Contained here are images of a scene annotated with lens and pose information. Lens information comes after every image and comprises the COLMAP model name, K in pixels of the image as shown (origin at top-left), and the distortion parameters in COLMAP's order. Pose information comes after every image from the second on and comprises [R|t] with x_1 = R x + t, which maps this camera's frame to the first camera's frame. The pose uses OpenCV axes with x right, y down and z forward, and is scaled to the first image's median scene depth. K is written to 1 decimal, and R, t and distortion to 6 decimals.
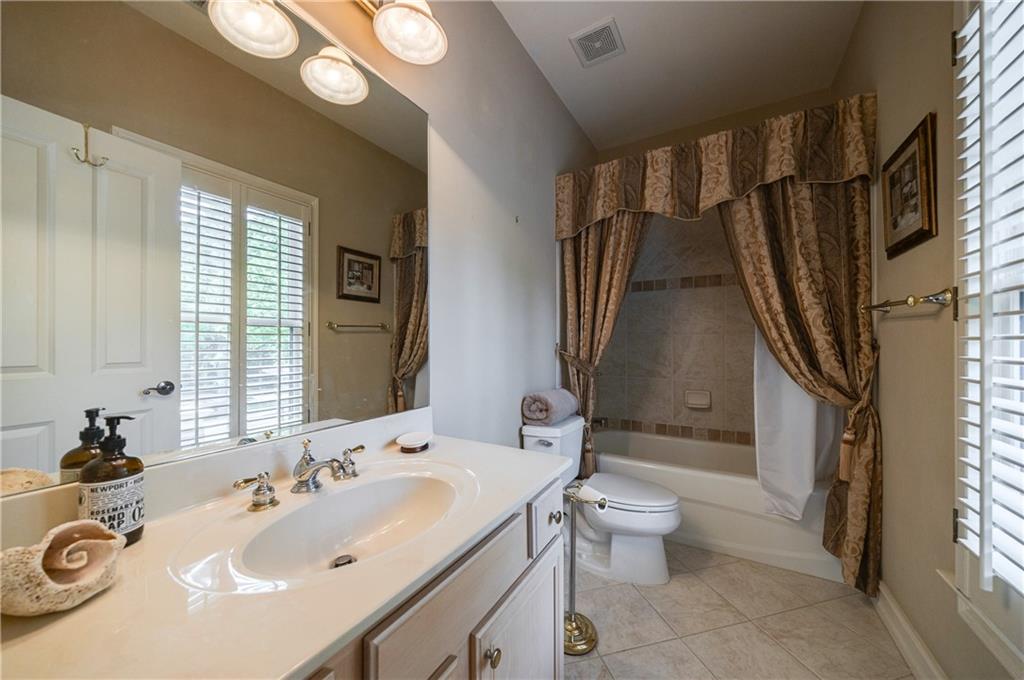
lens RADIAL K [[356.6, 0, 513.4], [0, 356.6, 348.2], [0, 0, 1]] dist [-0.007105, -0.000498]
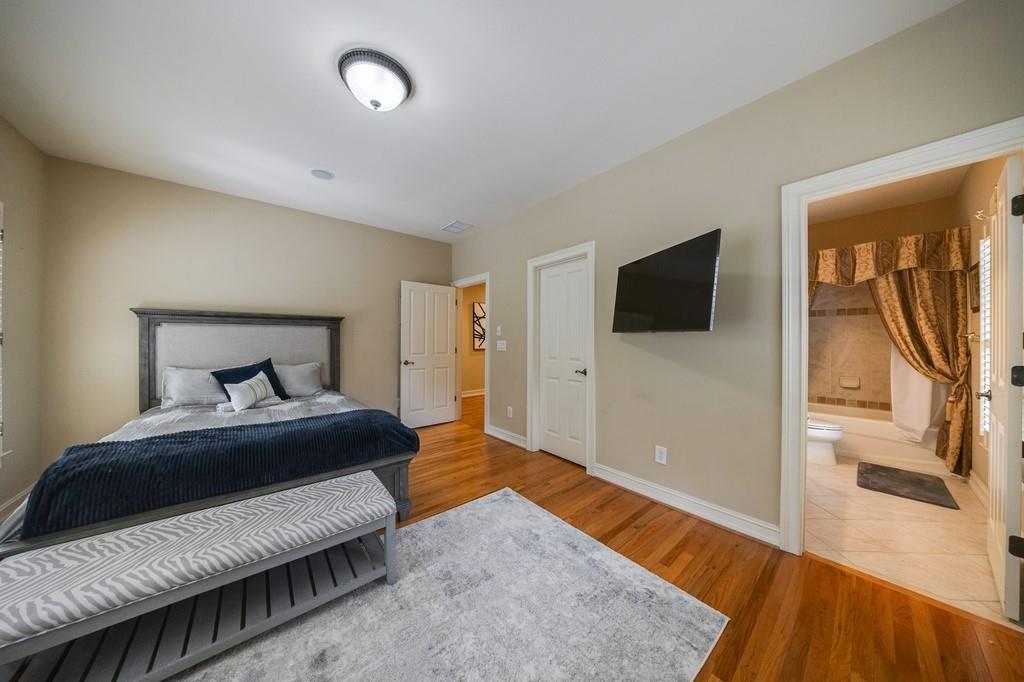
lens RADIAL K [[314.4, 0, 509.1], [0, 314.4, 340.5], [0, 0, 1]] dist [-0.010378, 0.000674]
pose [[0.948571, 0.005956, -0.316509, -0.814564], [-0.008254, 0.999948, -0.005919, -0.045991], [0.316458, 0.008227, 0.948571, -1.349081]]
